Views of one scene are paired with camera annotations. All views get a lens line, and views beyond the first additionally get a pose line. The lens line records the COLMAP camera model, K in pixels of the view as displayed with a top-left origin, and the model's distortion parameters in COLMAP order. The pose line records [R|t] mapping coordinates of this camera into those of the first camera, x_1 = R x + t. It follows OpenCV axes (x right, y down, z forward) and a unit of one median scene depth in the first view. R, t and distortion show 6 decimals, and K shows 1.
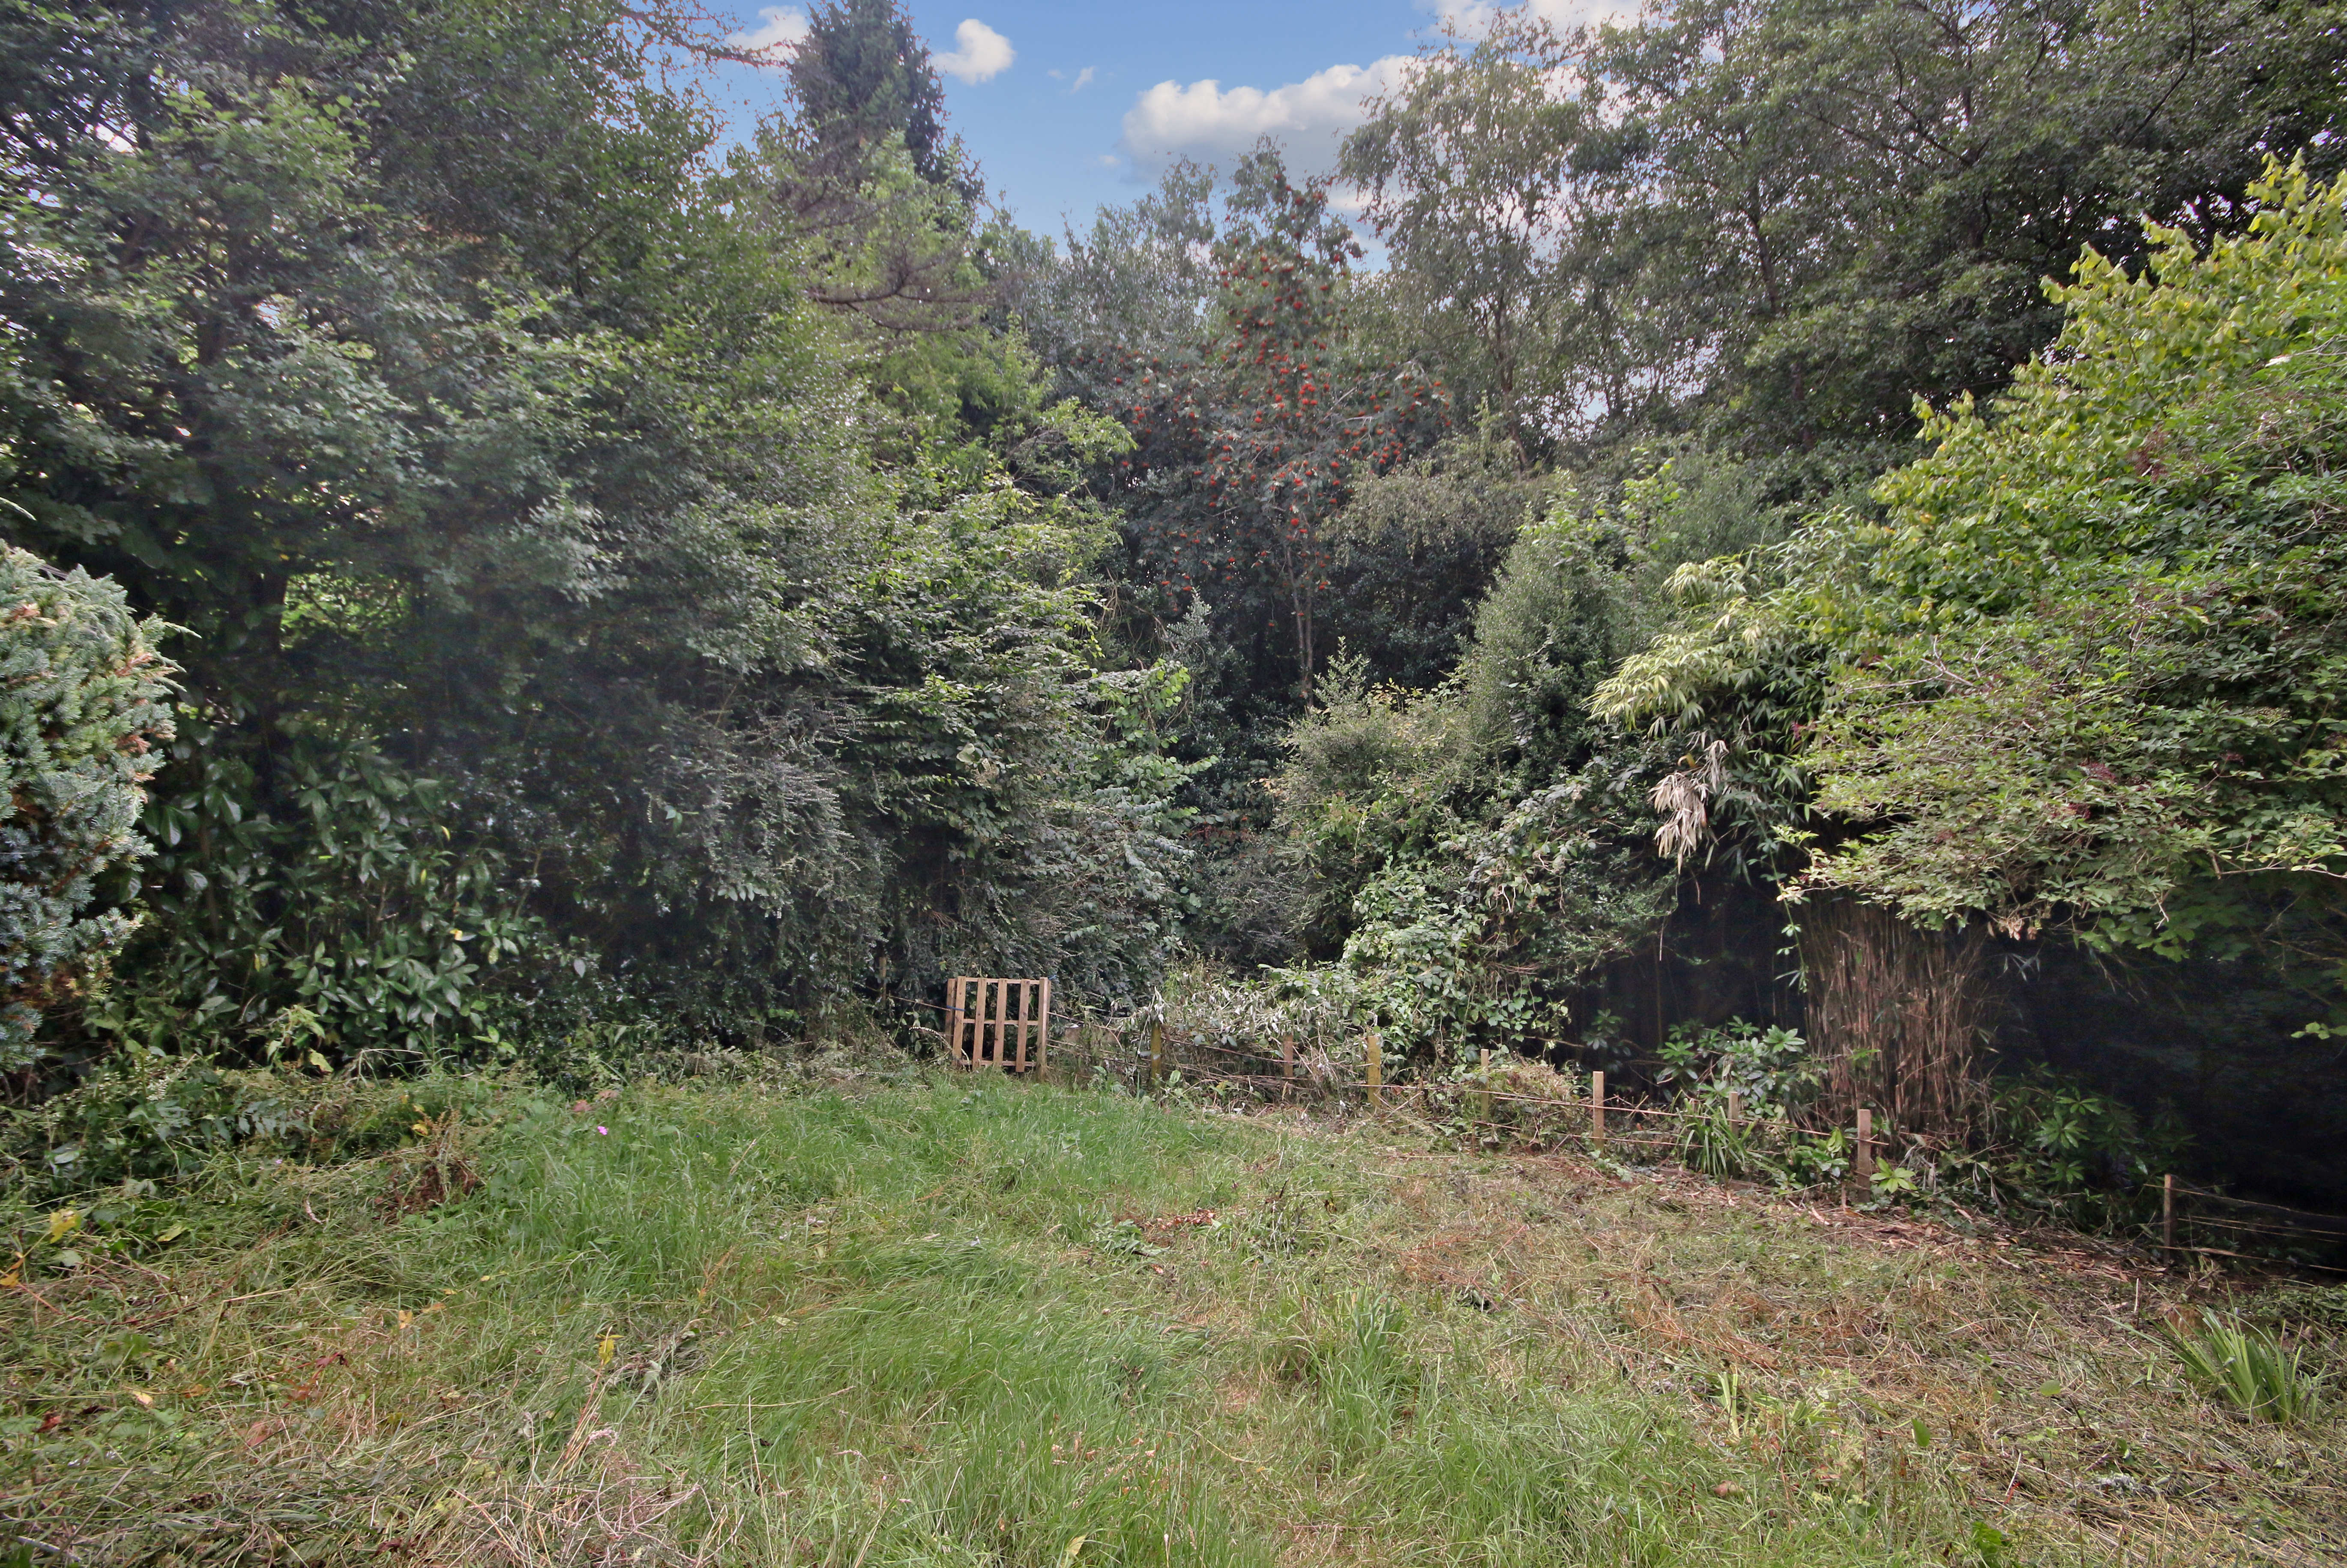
lens RADIAL K [[1103.2, 0, 1165.0], [0, 1103.2, 787.9], [0, 0, 1]] dist [-0.026373, -0.001492]
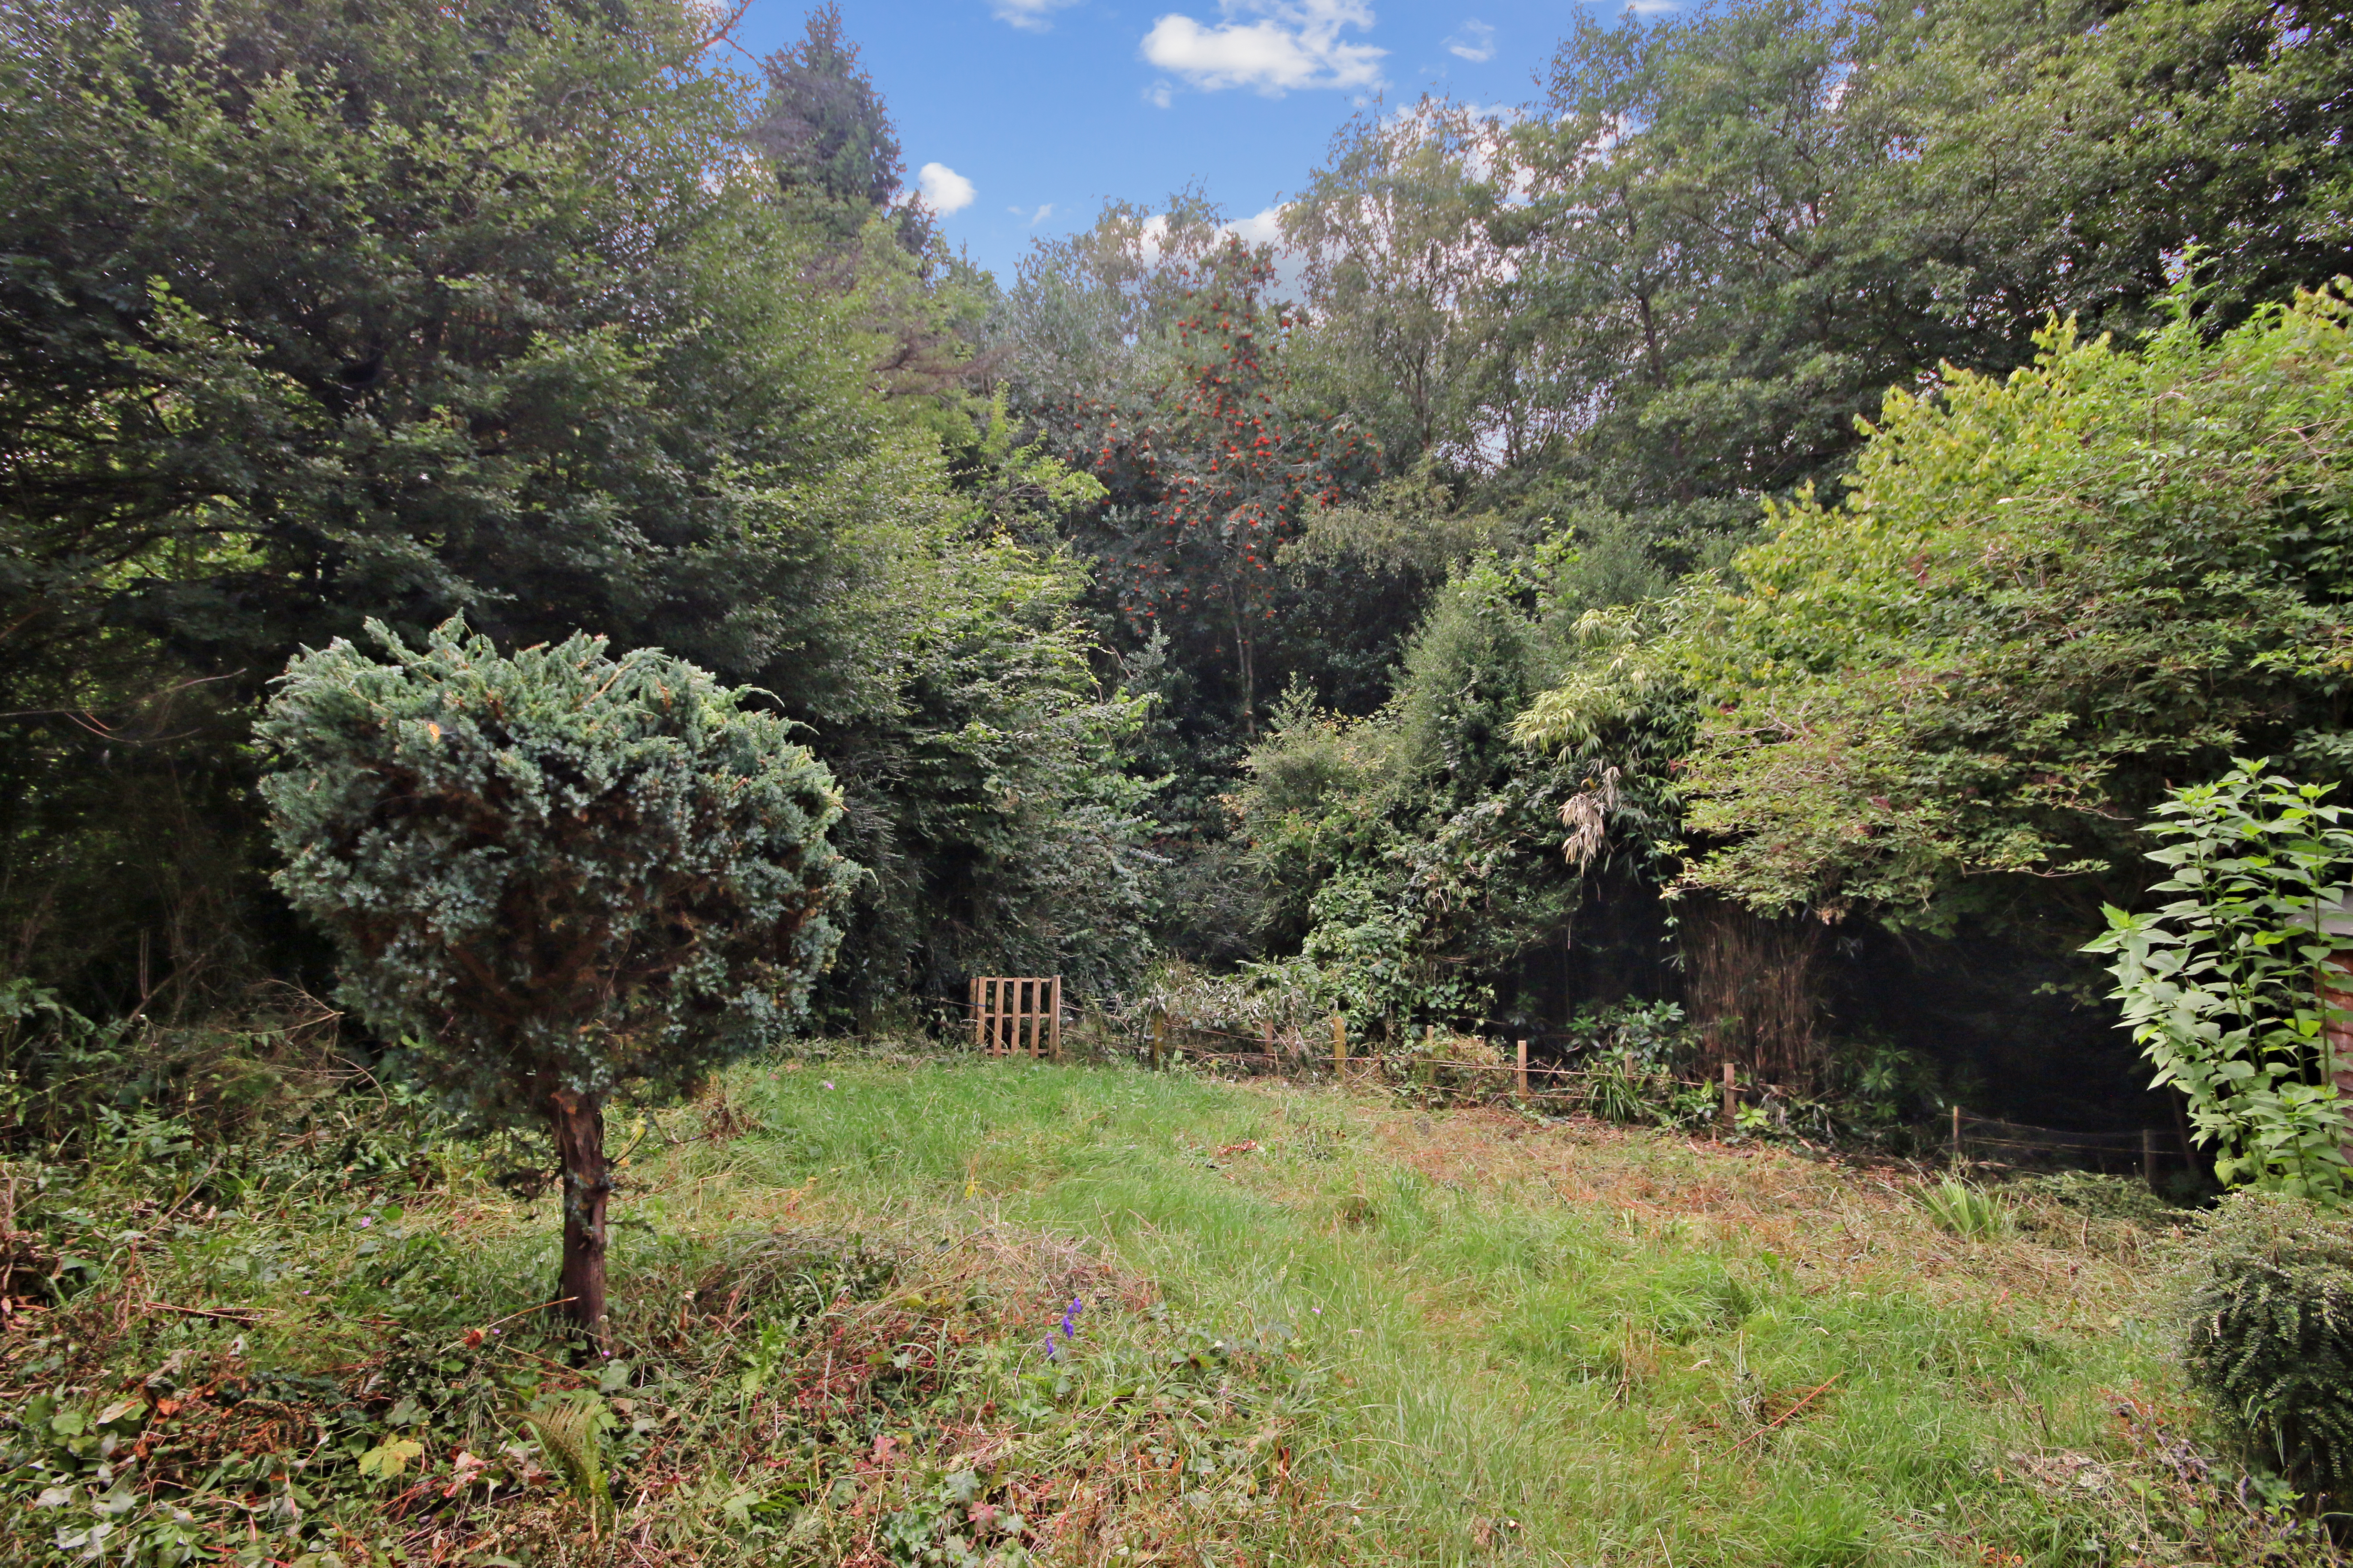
lens RADIAL K [[1106.1, 0, 1183.2], [0, 1106.1, 786.8], [0, 0, 1]] dist [-0.026373, -0.001492]
pose [[0.995297, -0.009037, 0.096448, -0.088737], [0.009452, 0.999948, -0.003848, -0.020621], [-0.096408, 0.004742, 0.995331, -0.172202]]
